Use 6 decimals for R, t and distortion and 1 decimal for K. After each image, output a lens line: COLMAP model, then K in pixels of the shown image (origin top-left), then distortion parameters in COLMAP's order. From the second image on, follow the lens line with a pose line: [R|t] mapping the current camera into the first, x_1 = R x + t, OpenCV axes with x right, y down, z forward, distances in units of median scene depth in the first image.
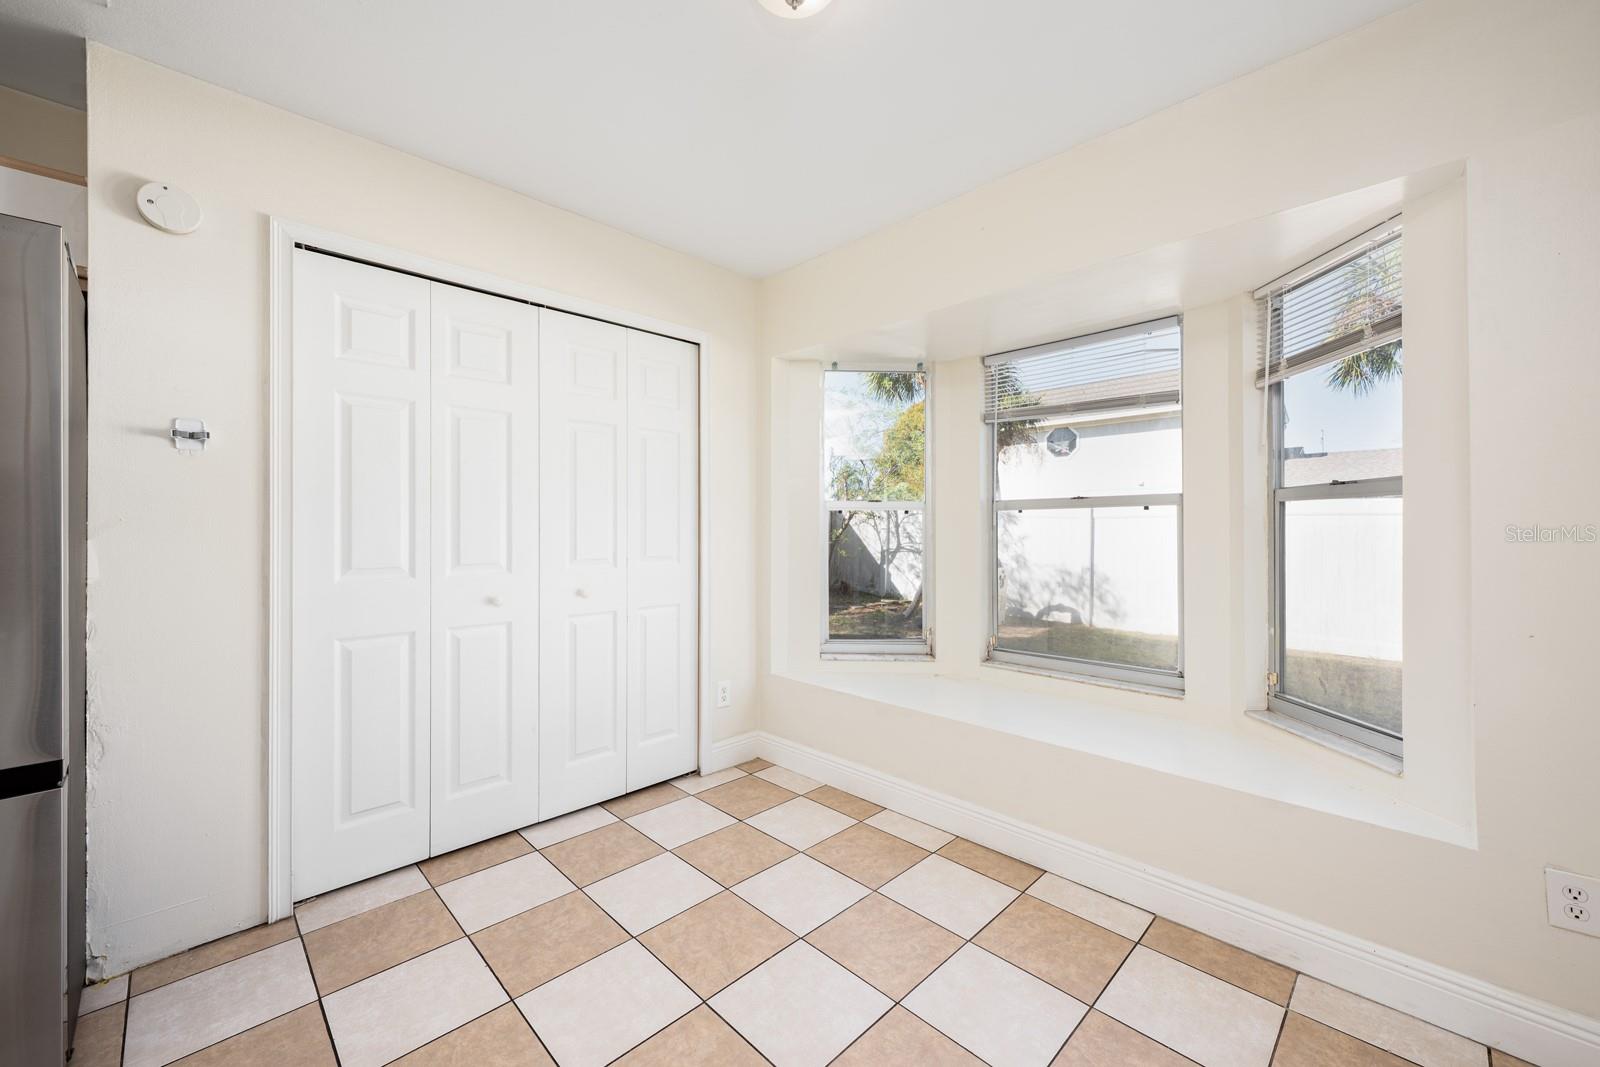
lens RADIAL K [[629.7, 0, 793.0], [0, 629.7, 526.1], [0, 0, 1]] dist [0.001666, 0.000478]
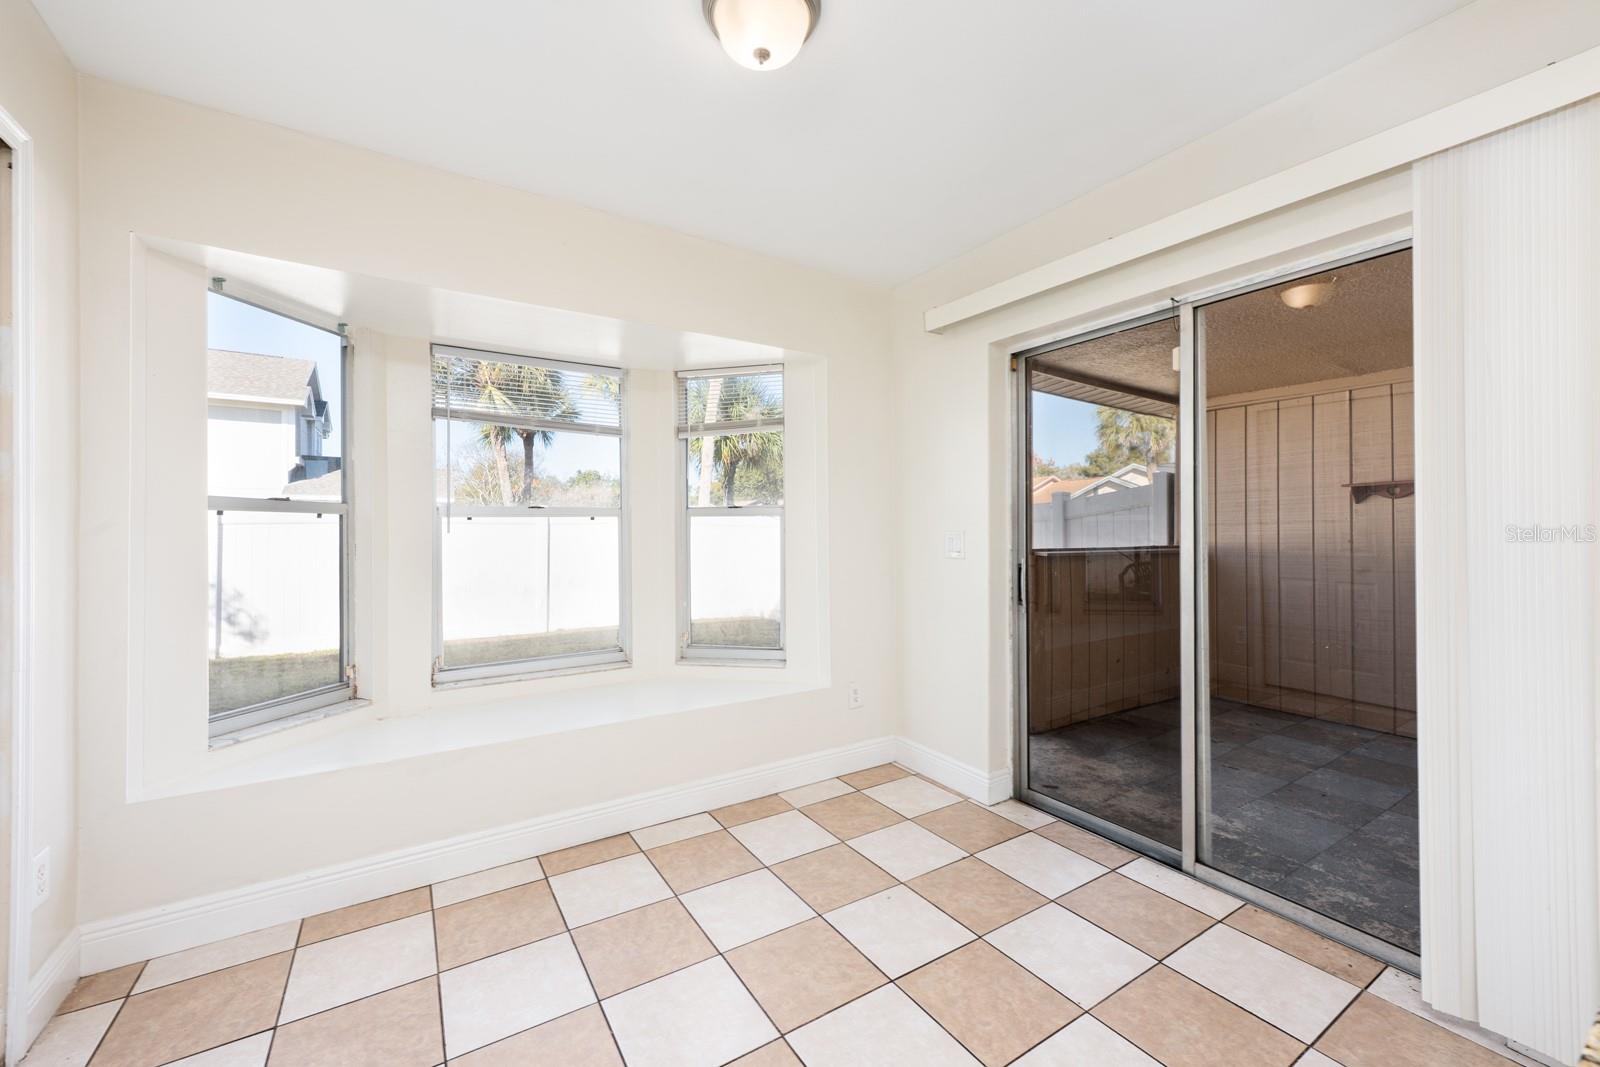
lens RADIAL K [[629.7, 0, 802.3], [0, 629.7, 529.2], [0, 0, 1]] dist [0.001666, 0.000478]
pose [[0.205366, -0.000037, 0.978685, -0.610117], [-0.000277, 1.000000, 0.000096, -0.010047], [-0.978685, -0.000291, 0.205366, 0.408400]]
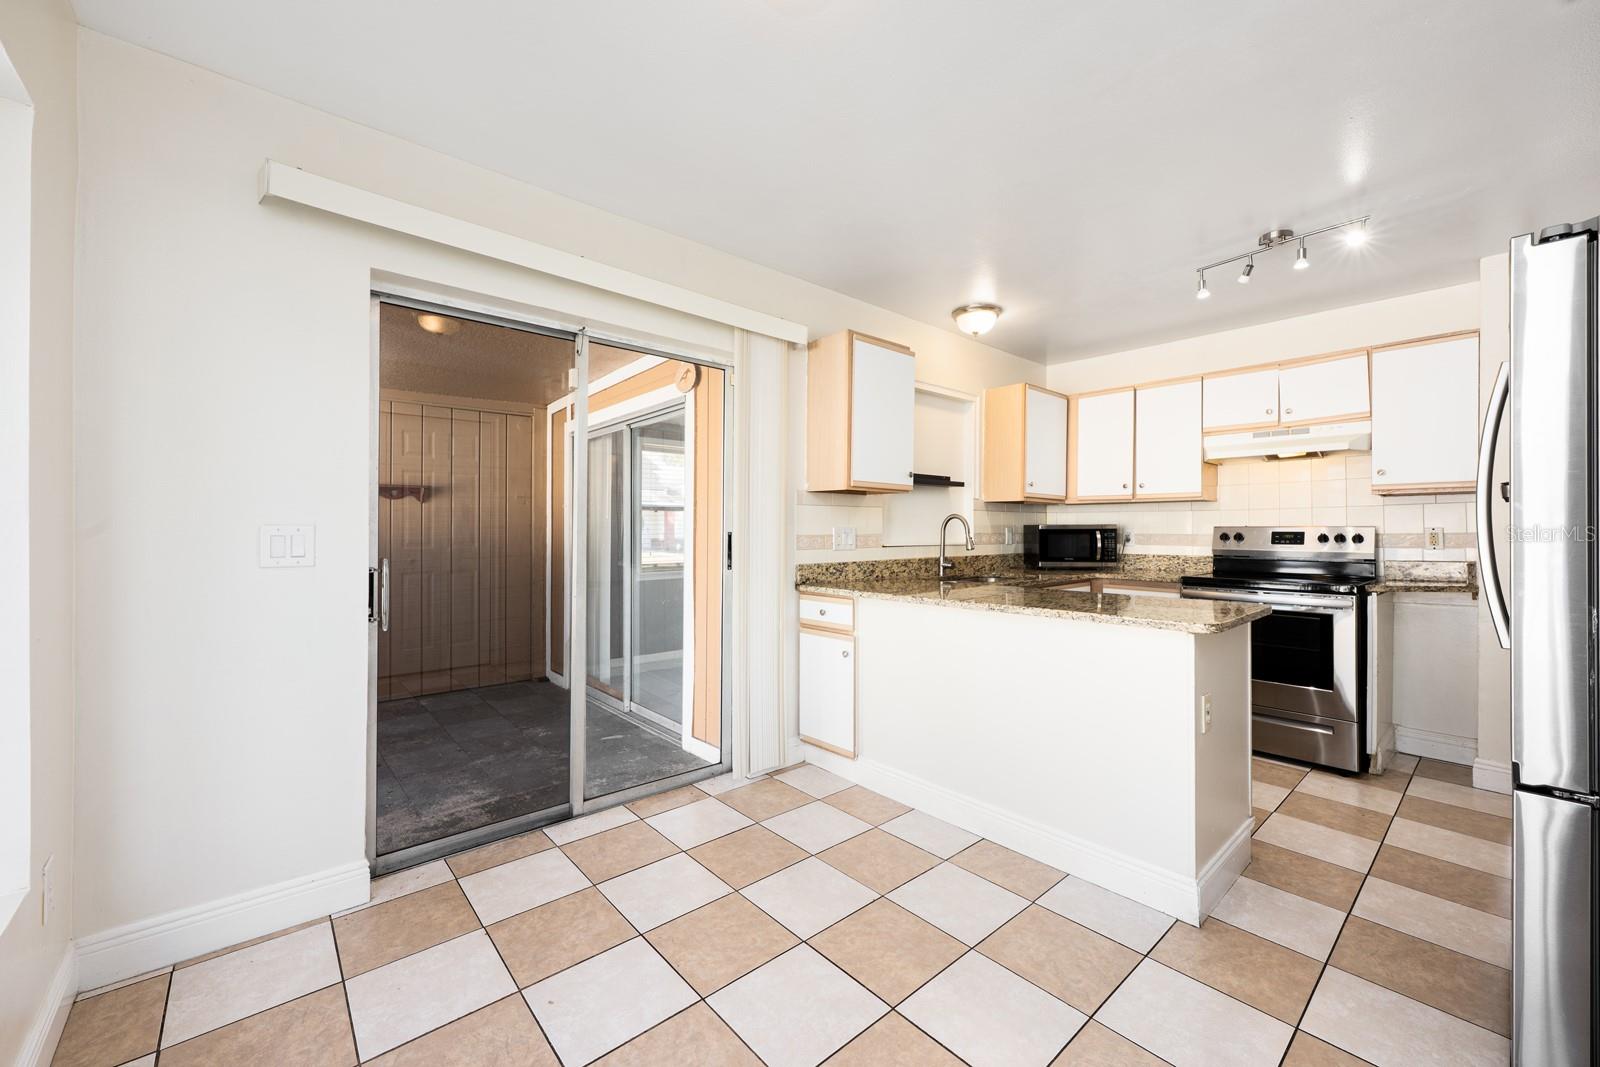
lens RADIAL K [[629.7, 0, 811.2], [0, 629.7, 533.3], [0, 0, 1]] dist [0.001666, 0.000478]
pose [[-0.998774, -0.006899, 0.049011, -0.036858], [-0.006716, 0.999970, 0.003903, -0.003031], [-0.049036, 0.003569, -0.998791, 1.126067]]
